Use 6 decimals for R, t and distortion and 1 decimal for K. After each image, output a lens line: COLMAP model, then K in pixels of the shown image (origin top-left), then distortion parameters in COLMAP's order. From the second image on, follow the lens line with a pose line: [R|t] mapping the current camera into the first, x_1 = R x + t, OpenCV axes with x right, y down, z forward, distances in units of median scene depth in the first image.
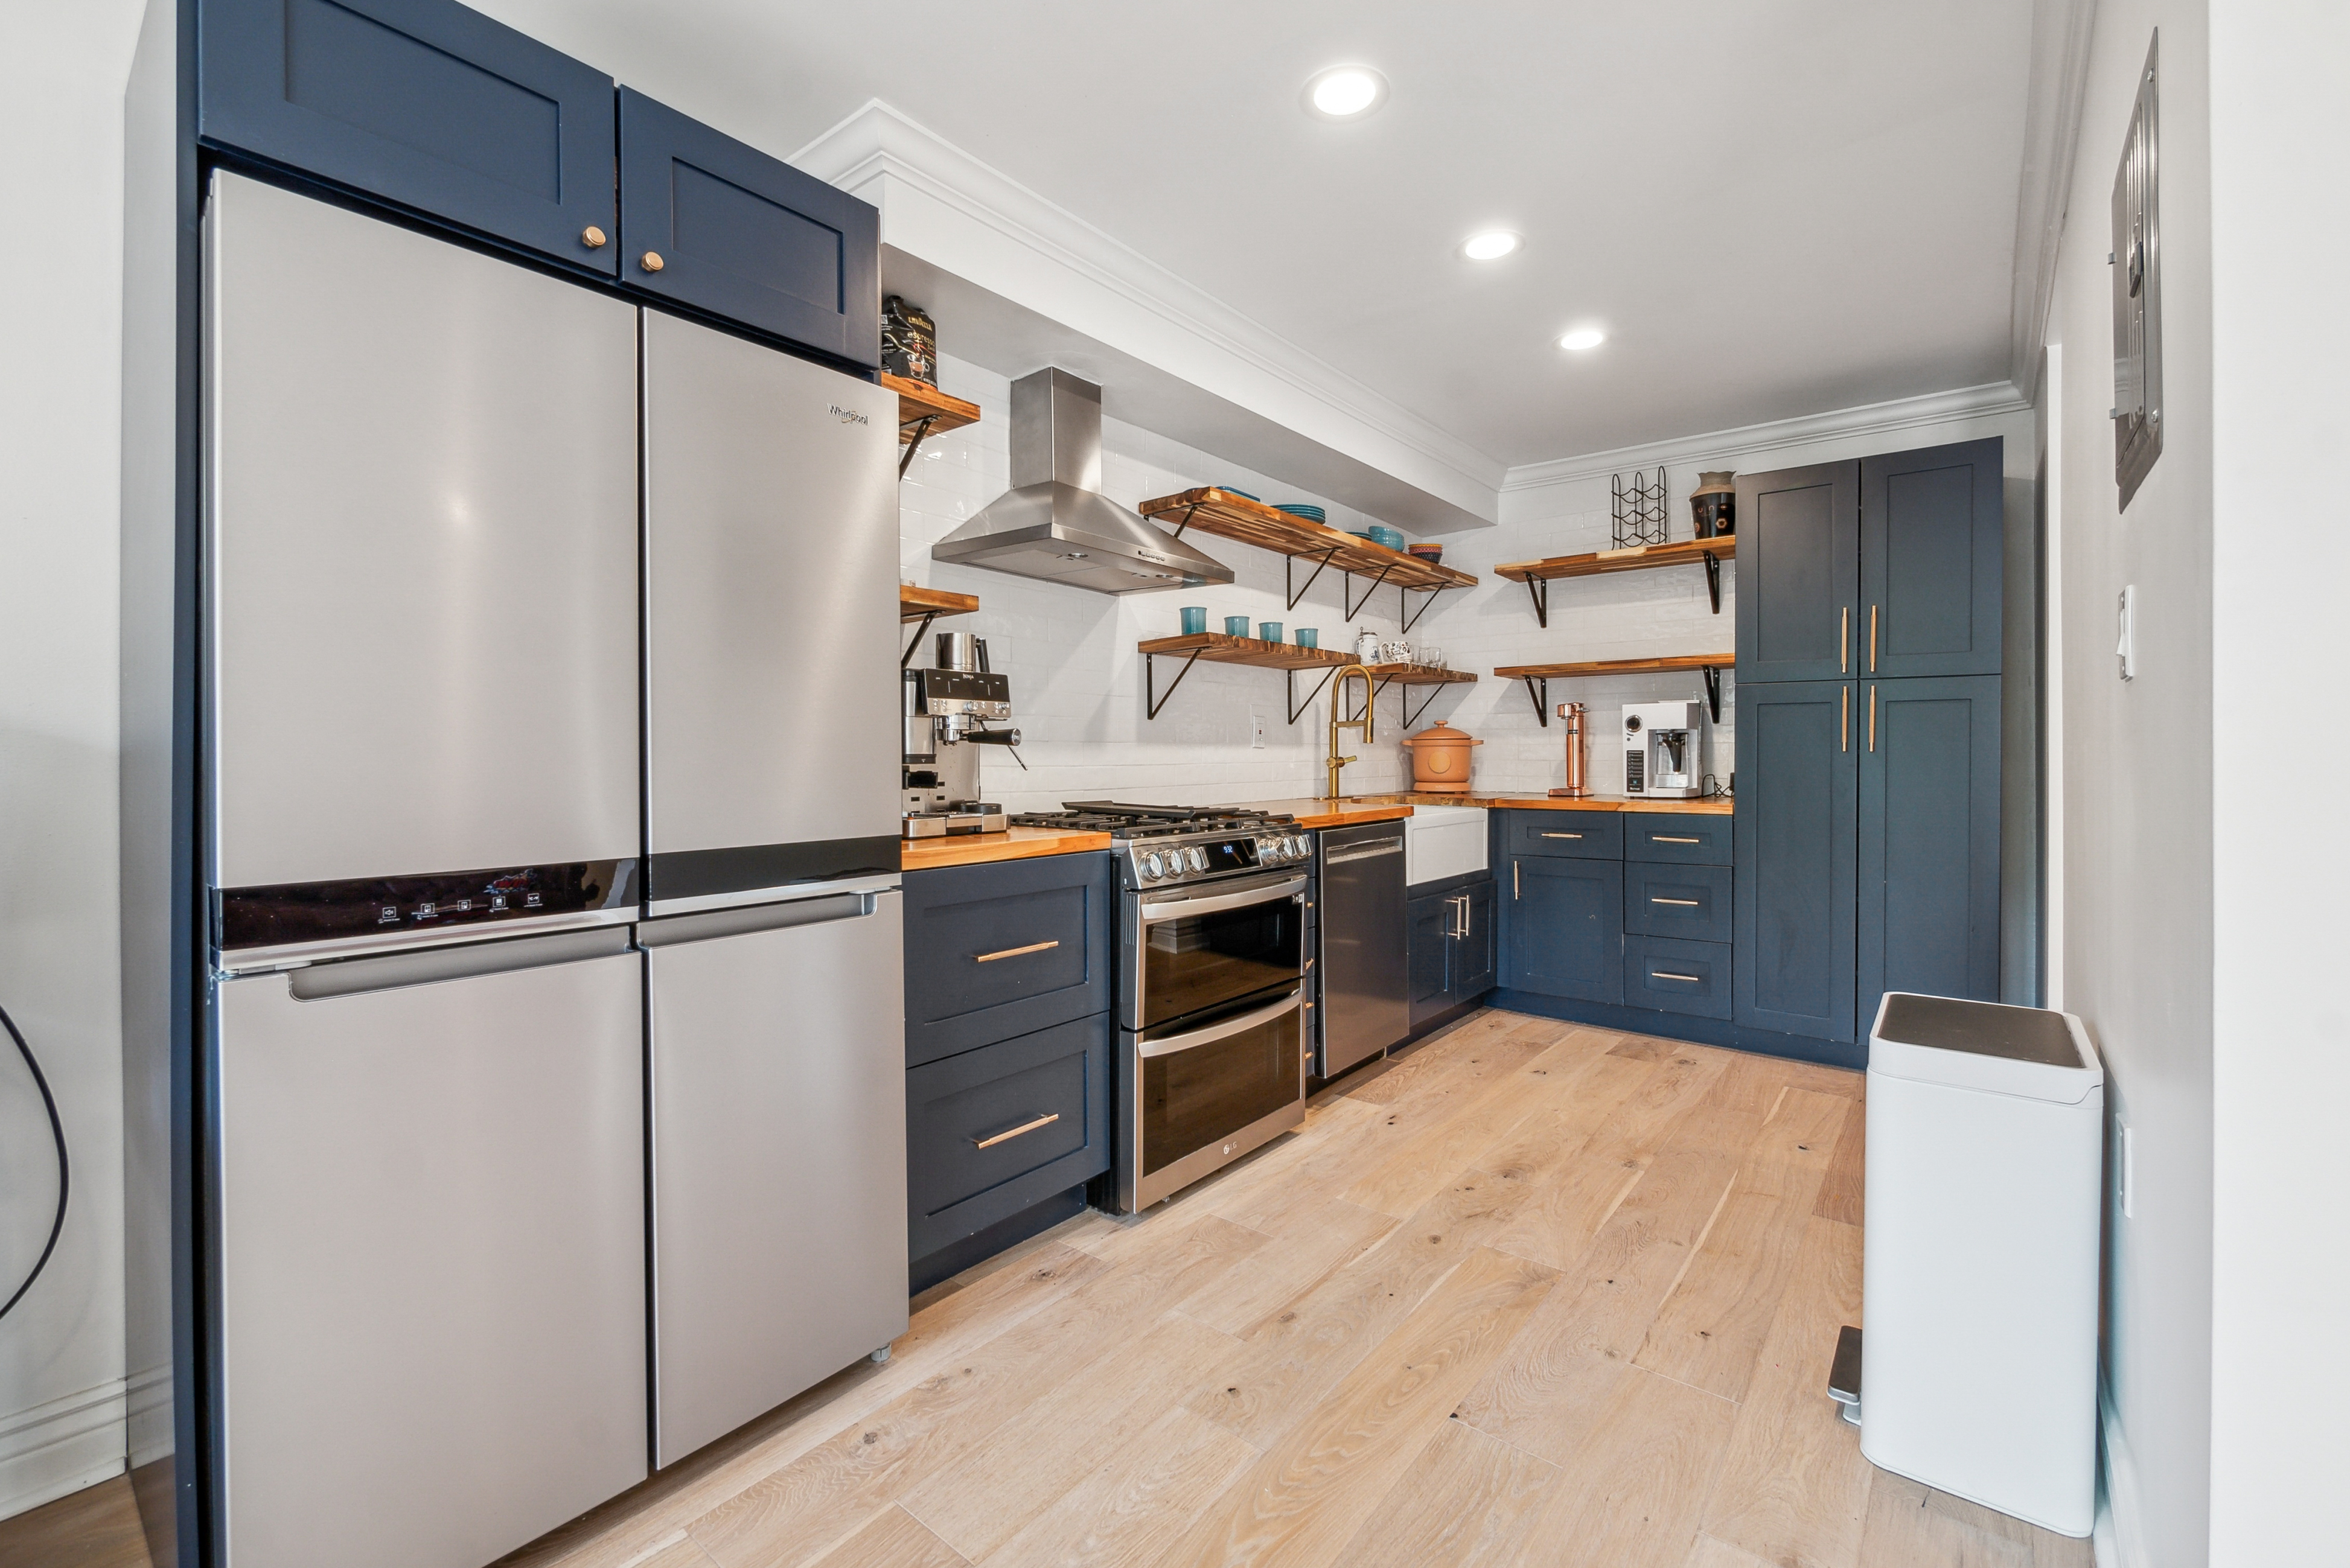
lens RADIAL K [[995.8, 0, 1191.4], [0, 995.8, 749.7], [0, 0, 1]] dist [-0.007001, -0.000090]
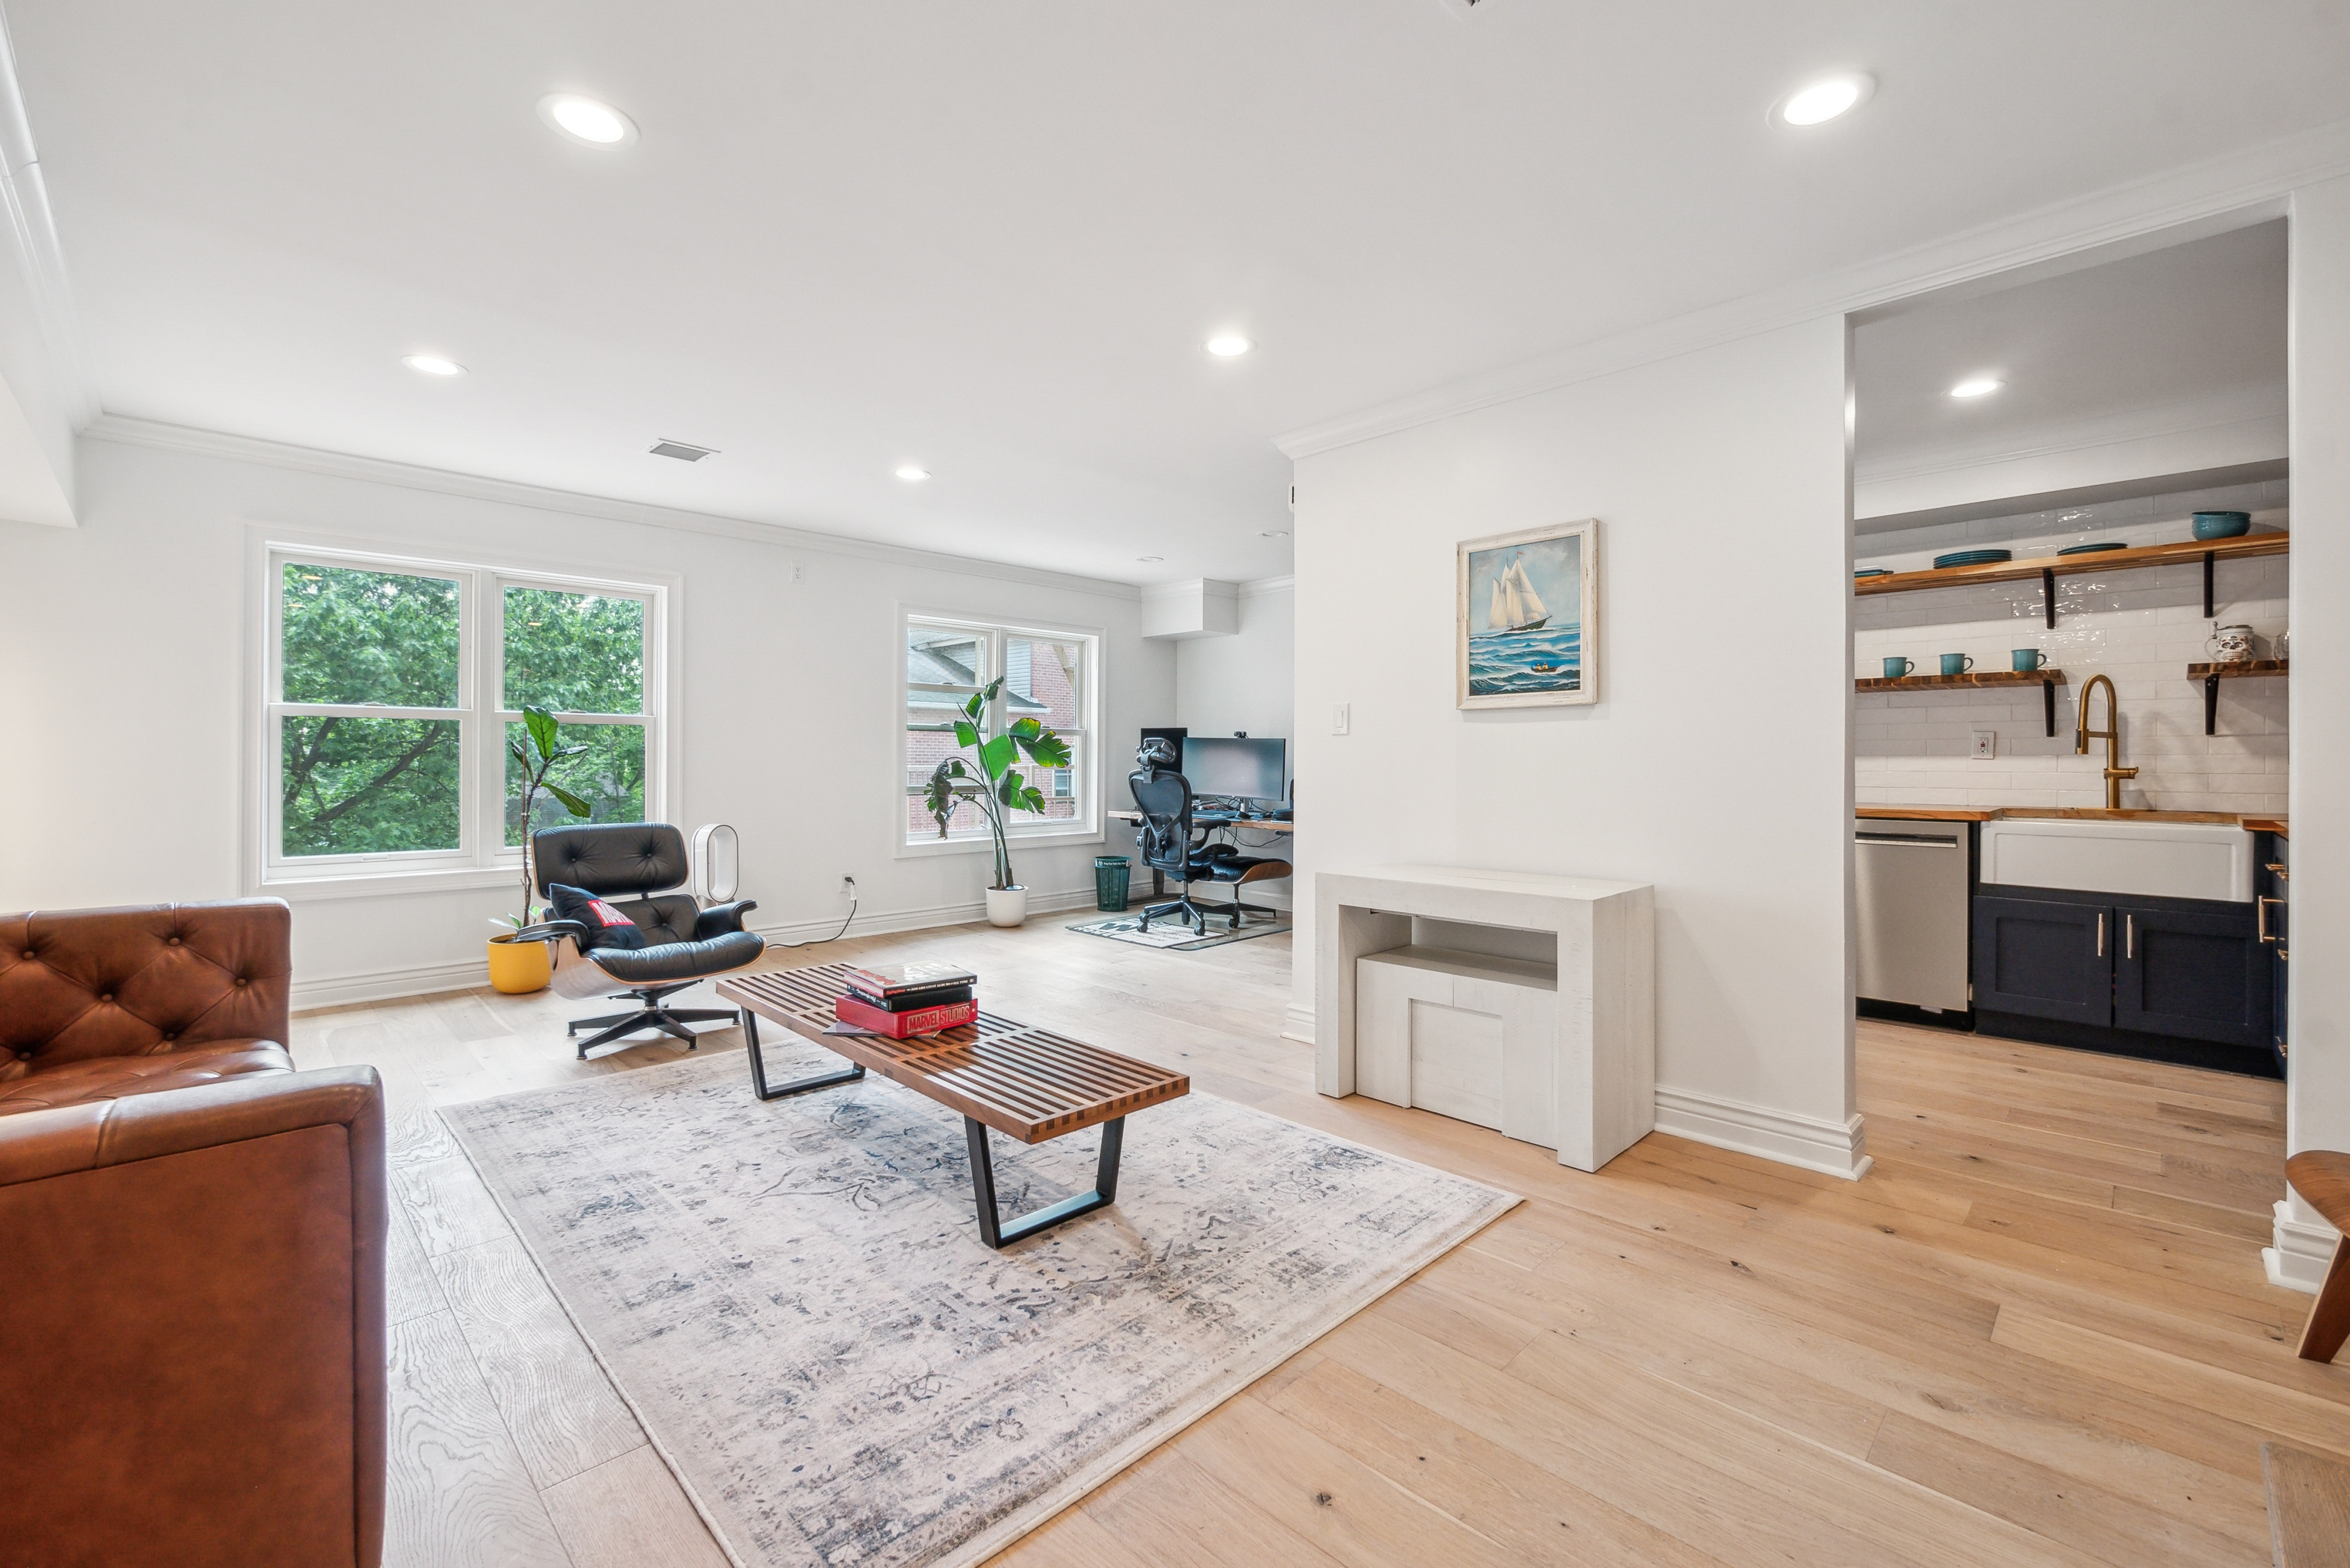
lens RADIAL K [[979.6, 0, 1181.7], [0, 979.6, 769.8], [0, 0, 1]] dist [-0.006399, 0.000211]
pose [[-0.116082, 0.013364, -0.993150, 1.520294], [0.000728, 0.999910, 0.013370, -0.006682], [0.993239, 0.000829, -0.116081, 0.246597]]
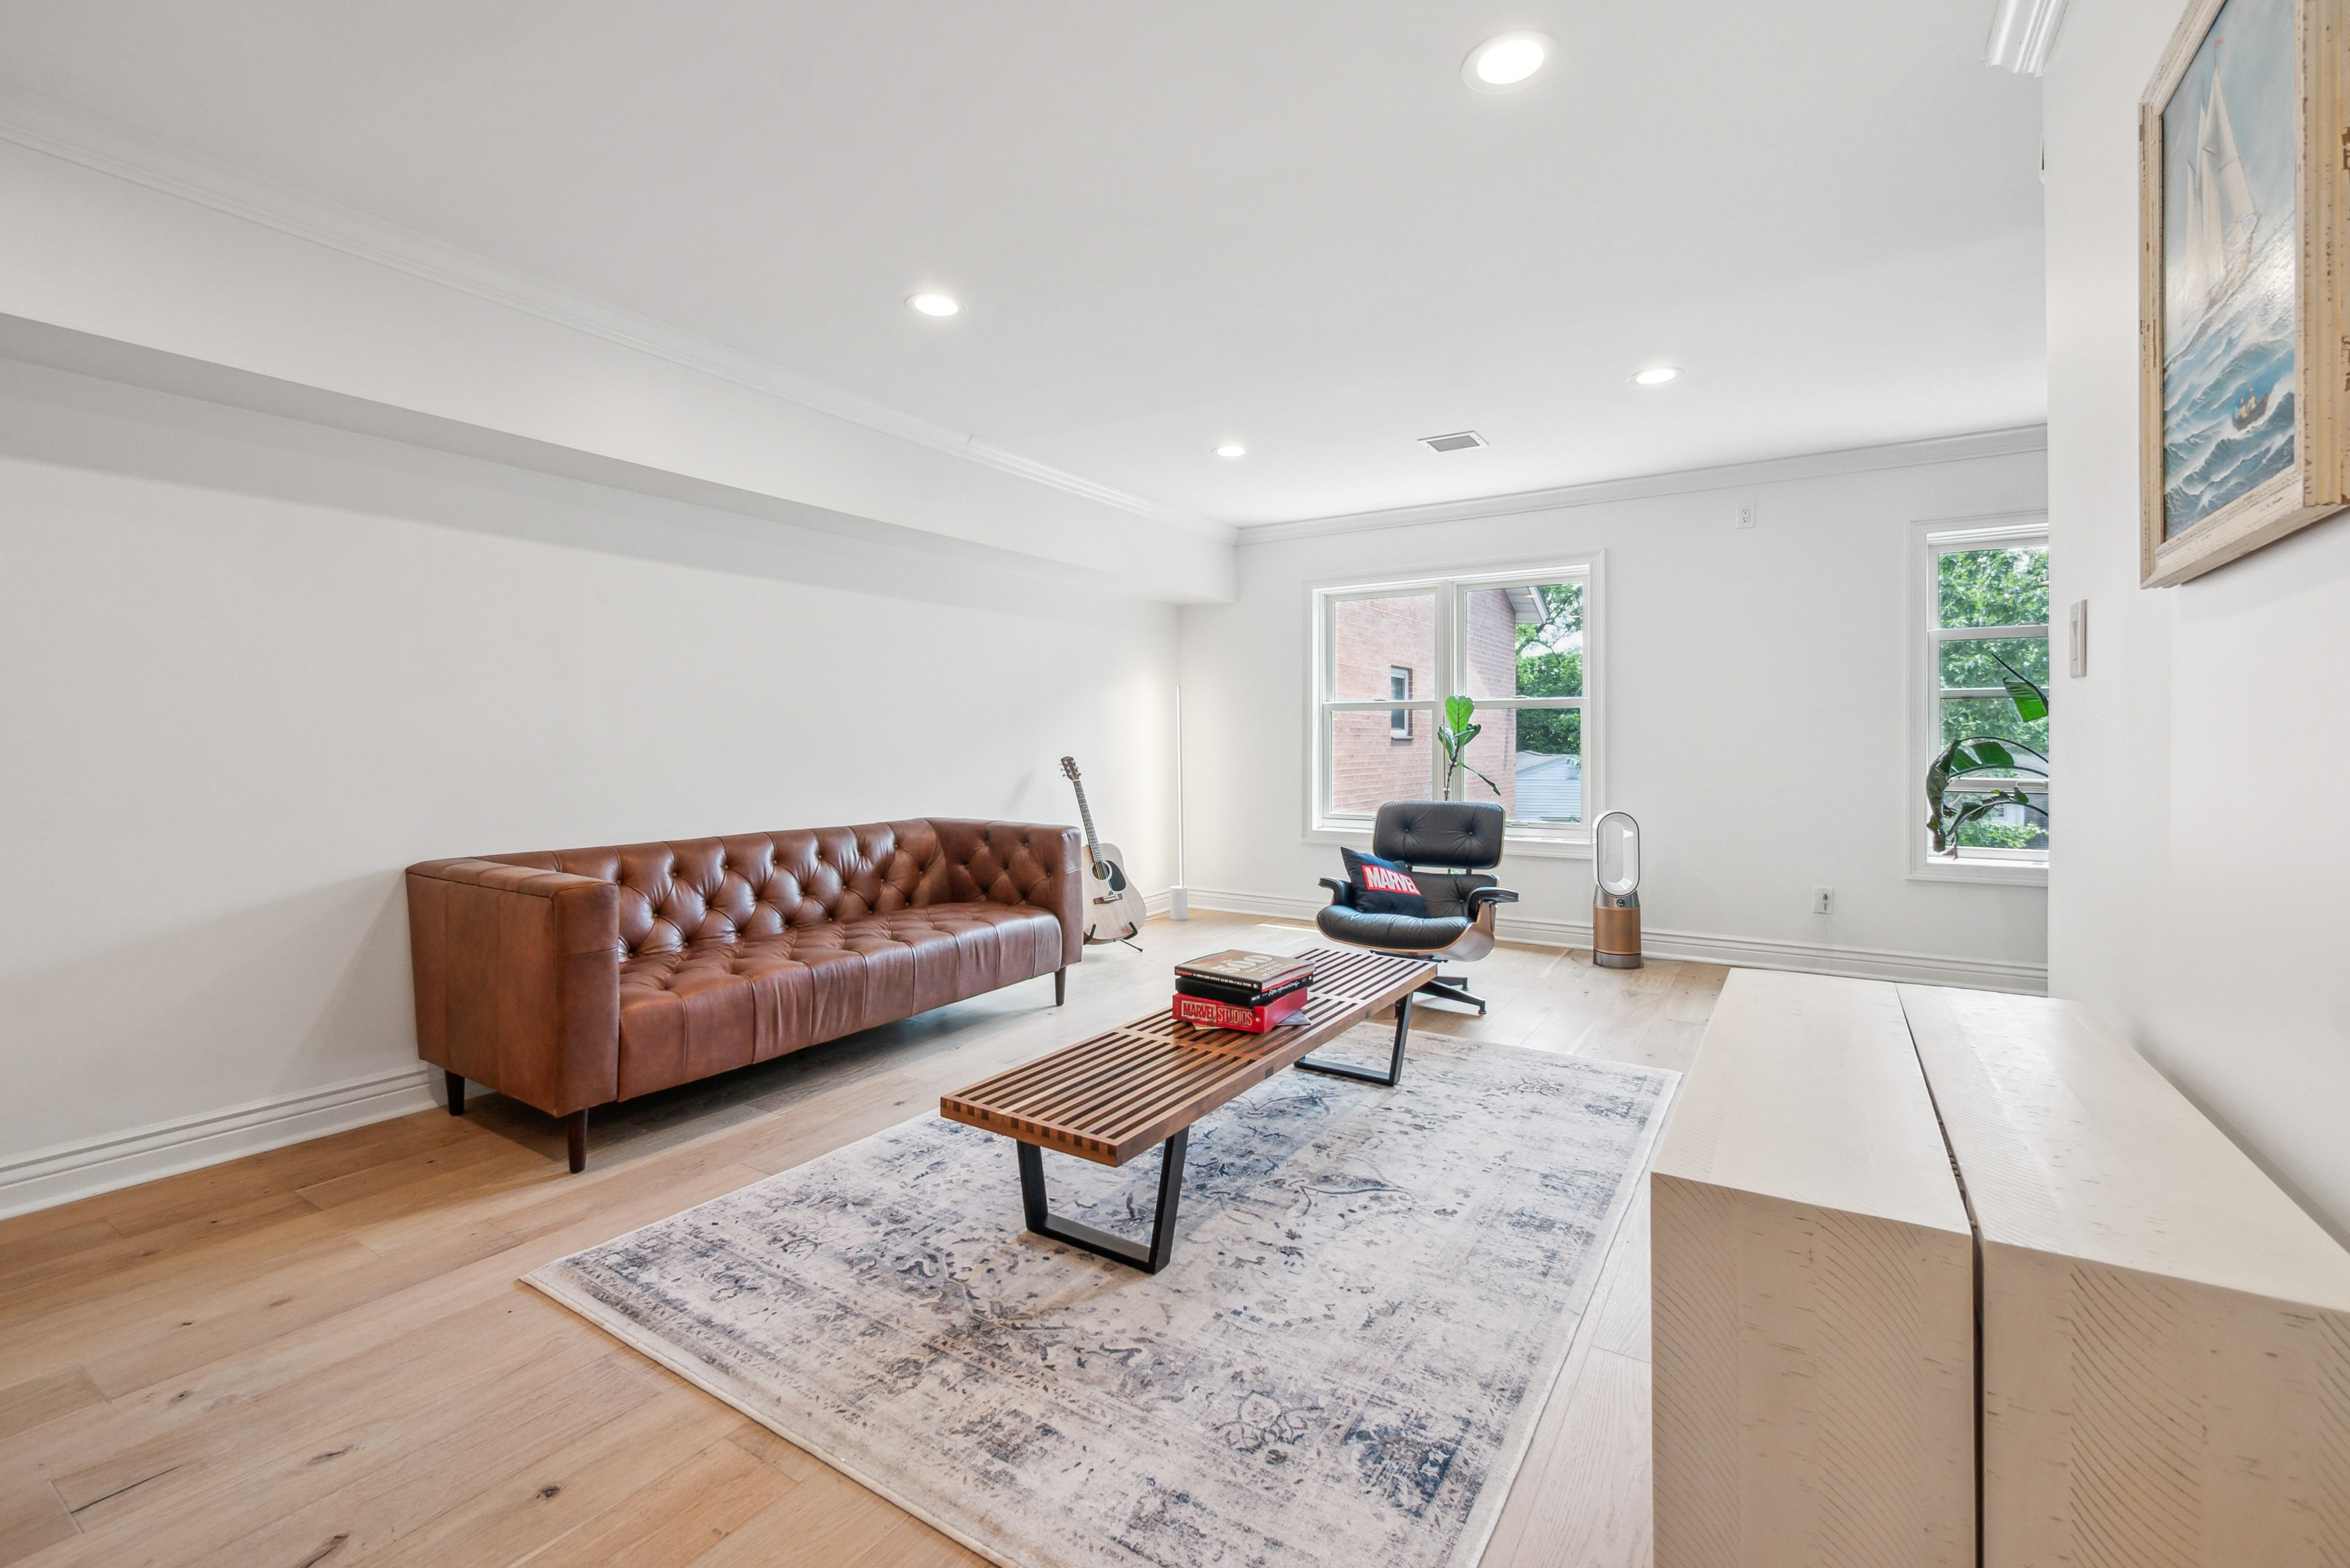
lens RADIAL K [[995.8, 0, 1191.4], [0, 995.8, 749.7], [0, 0, 1]] dist [-0.007001, -0.000090]
pose [[-0.993738, 0.005124, -0.111613, 0.836199], [0.004457, 0.999971, 0.006231, -0.002118], [0.111642, 0.005695, -0.993732, 0.731146]]
